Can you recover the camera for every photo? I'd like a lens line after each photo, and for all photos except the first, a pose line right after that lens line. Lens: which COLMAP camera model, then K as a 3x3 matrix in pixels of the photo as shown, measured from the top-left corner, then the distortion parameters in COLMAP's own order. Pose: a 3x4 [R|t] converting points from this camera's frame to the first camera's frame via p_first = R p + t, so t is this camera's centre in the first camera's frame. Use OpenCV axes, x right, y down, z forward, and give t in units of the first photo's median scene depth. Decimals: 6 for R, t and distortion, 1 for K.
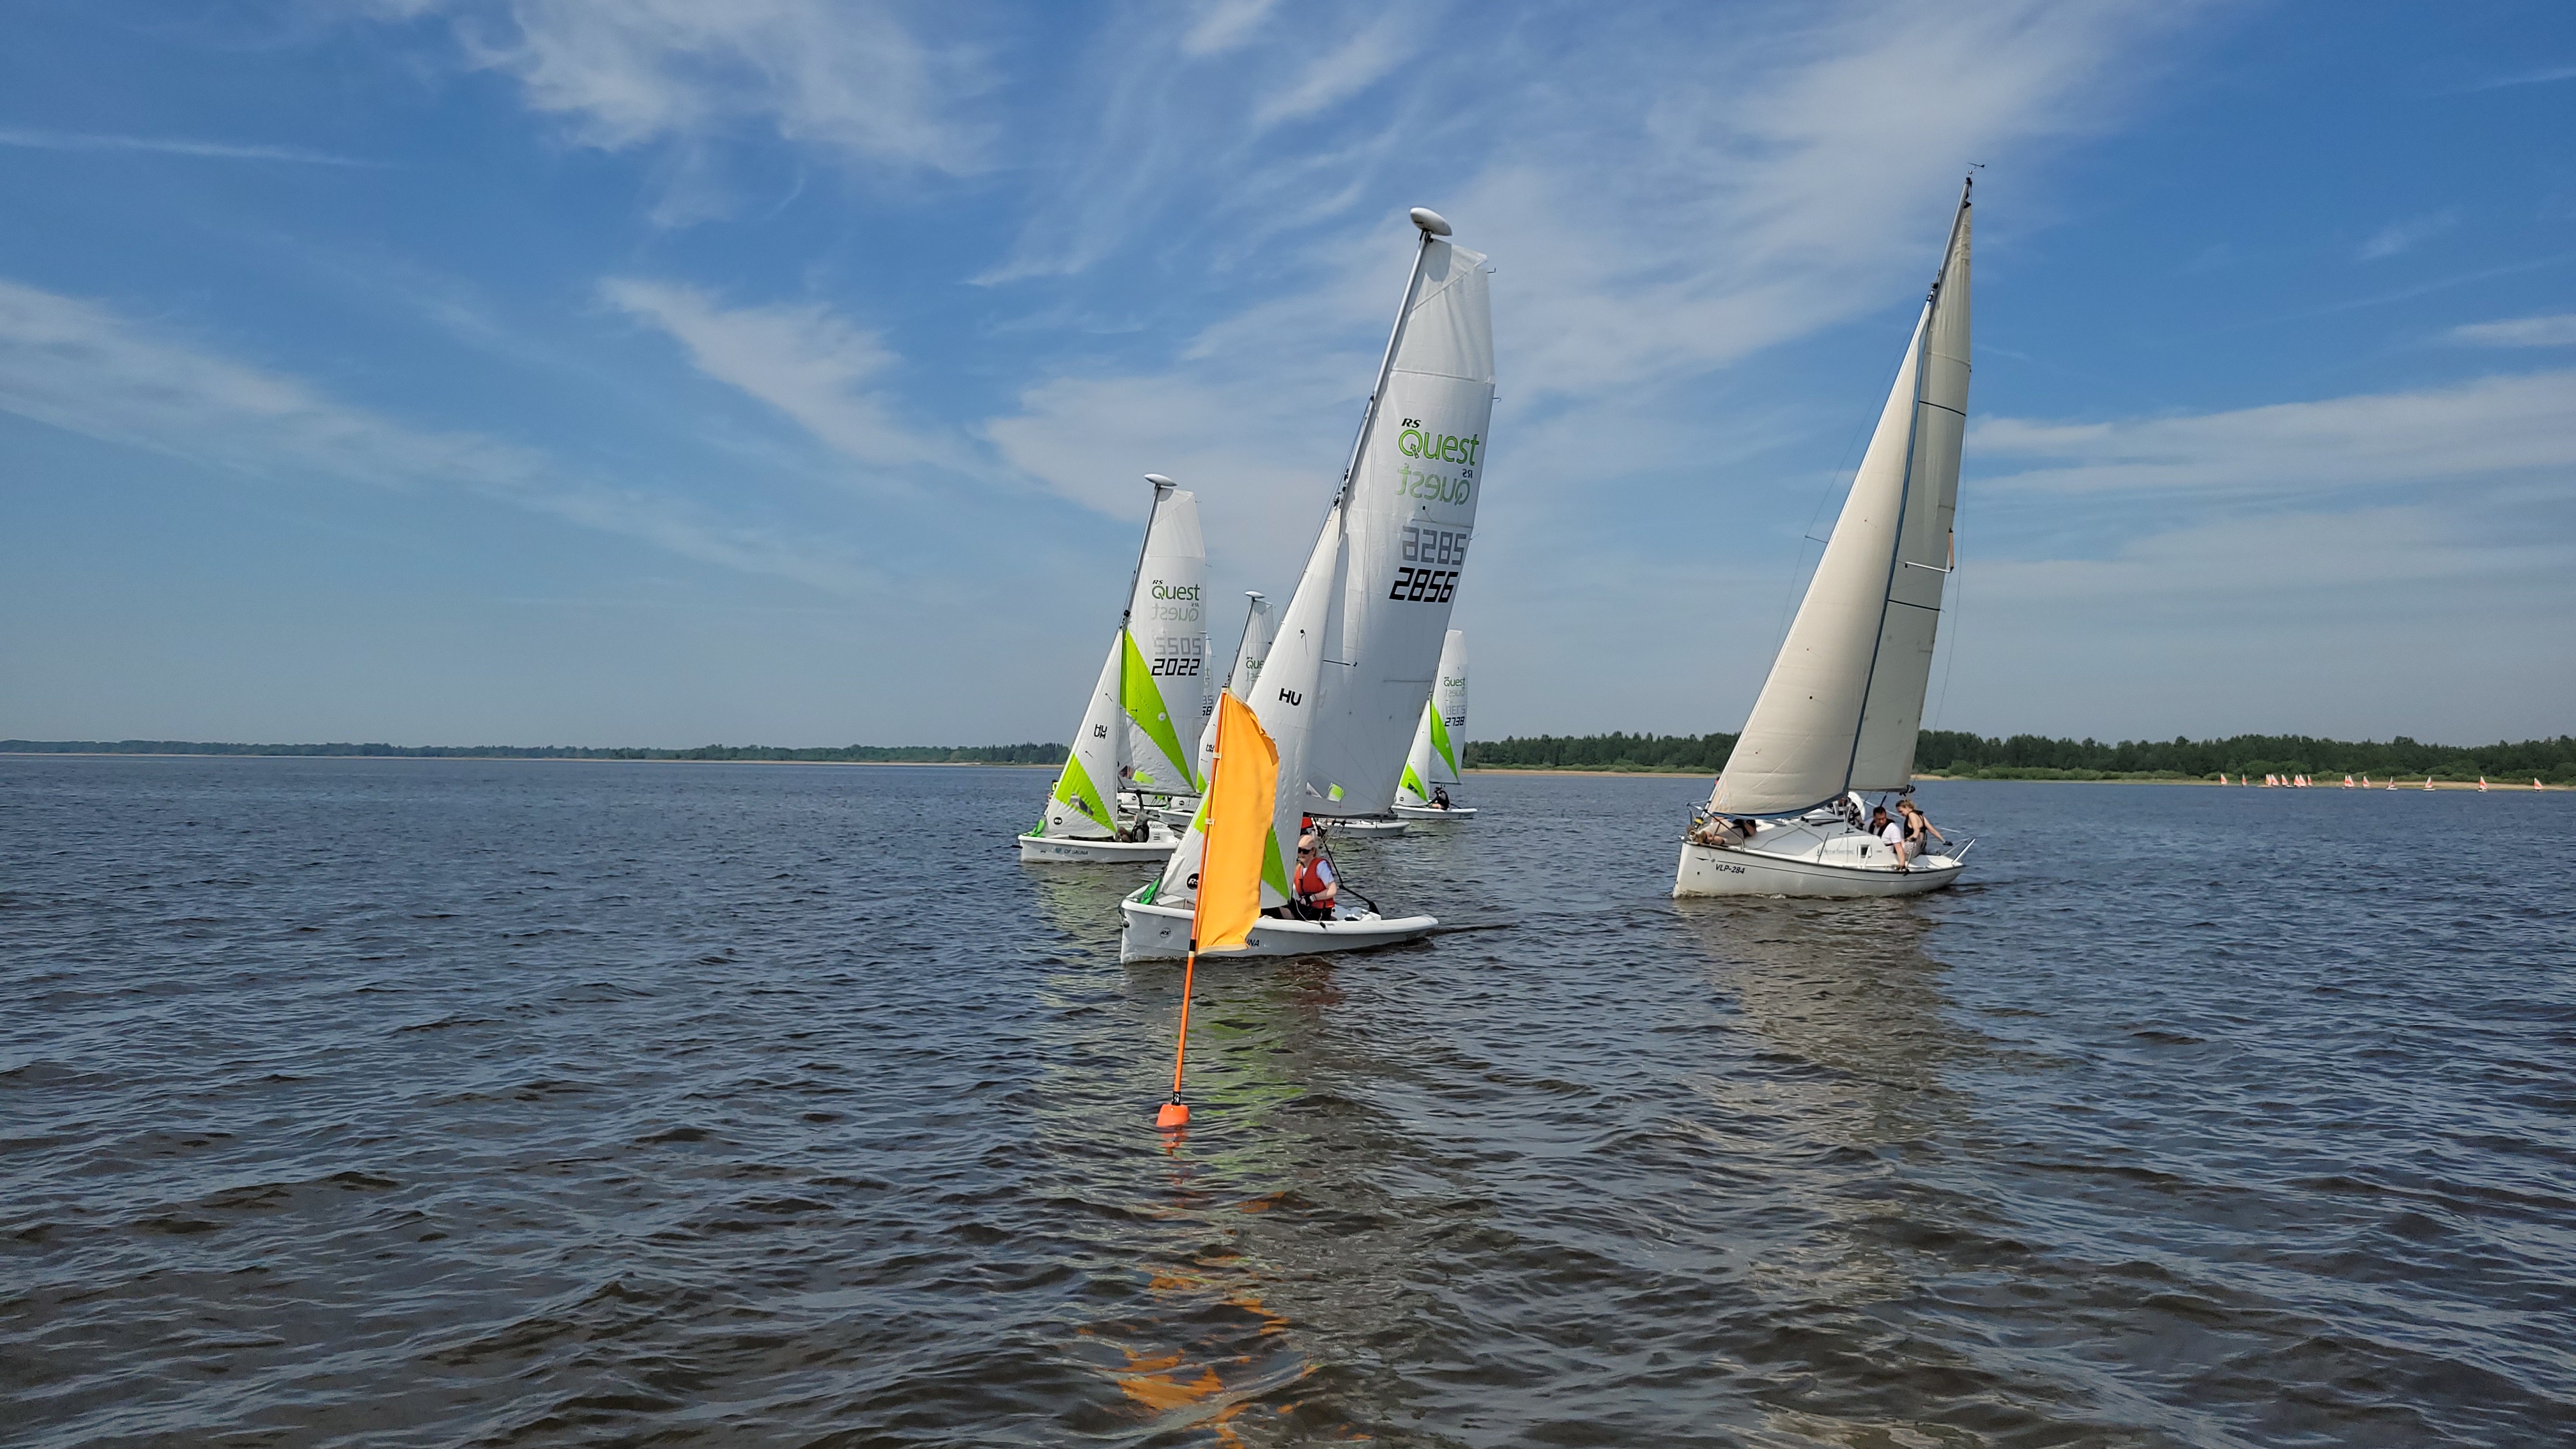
lens RADIAL K [[1942.7, 0, 1301.6], [0, 1942.7, 697.3], [0, 0, 1]] dist [0.026750, 0.001521]
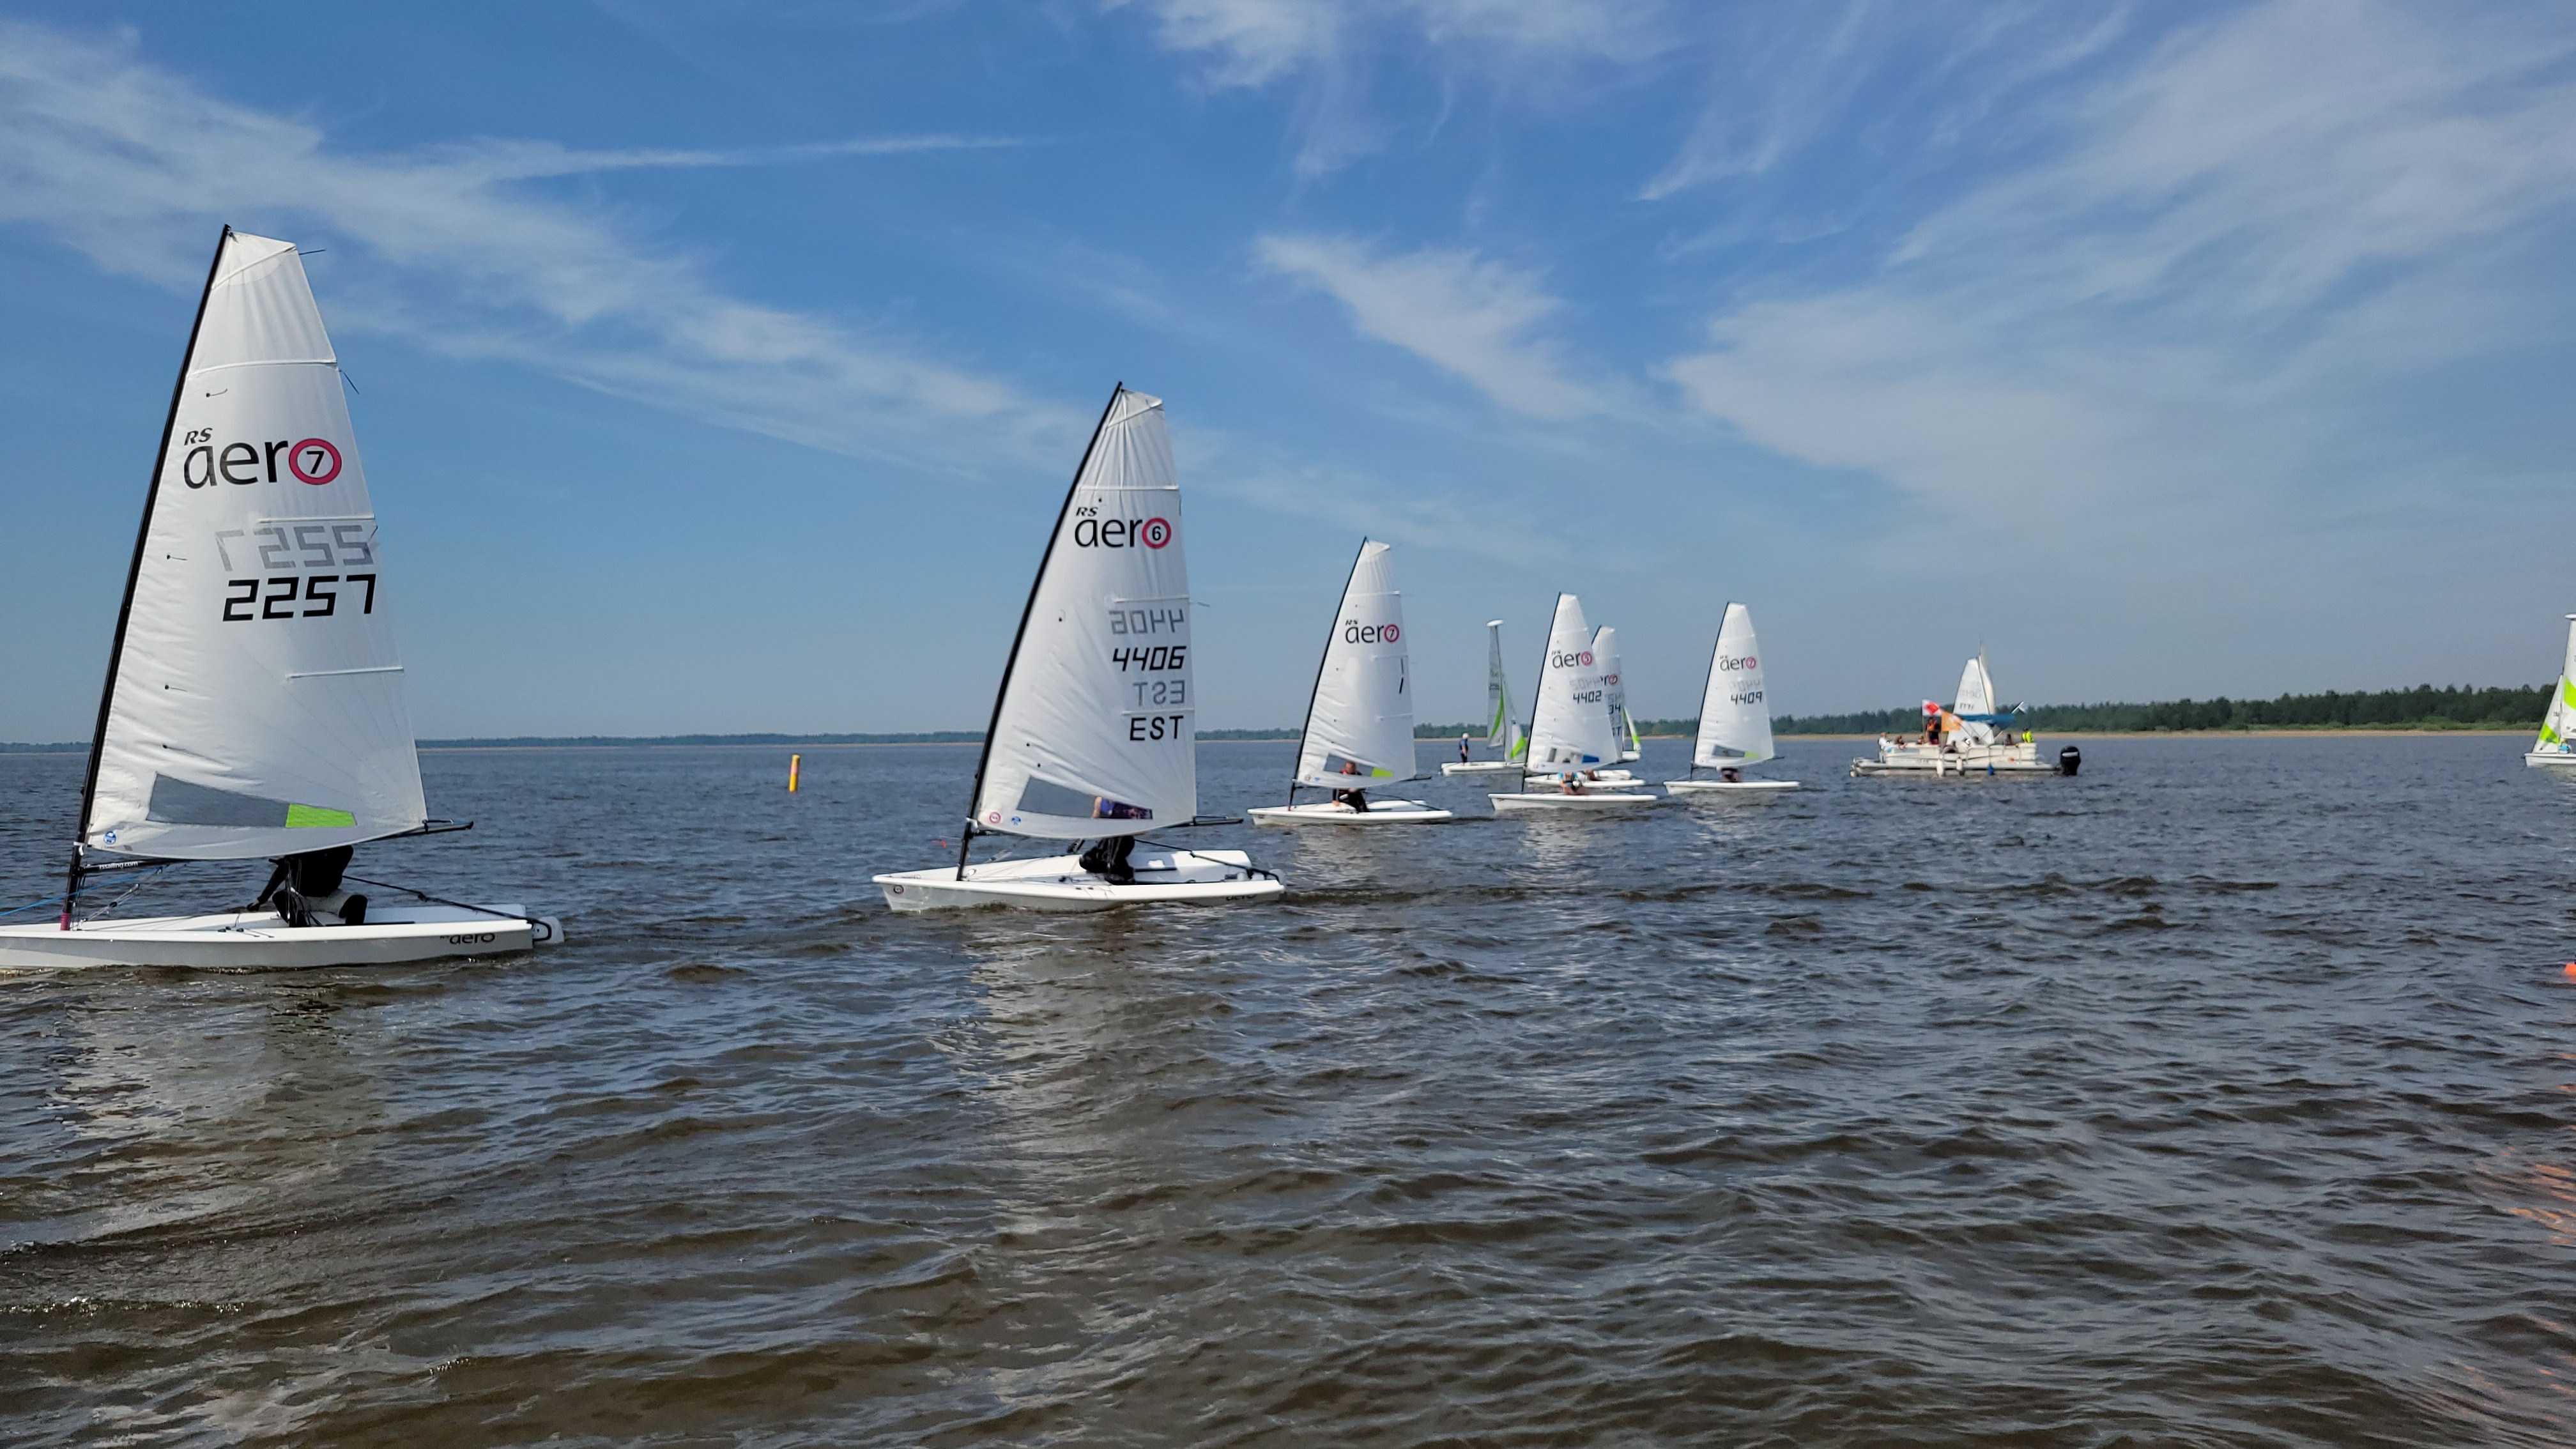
lens RADIAL K [[1942.7, 0, 1292.0], [0, 1942.7, 737.8], [0, 0, 1]] dist [0.026750, 0.001521]
pose [[0.937545, -0.020647, -0.347252, -0.016574], [0.032302, 0.999091, 0.027808, 0.005310], [0.346362, -0.037288, 0.937359, 0.107581]]
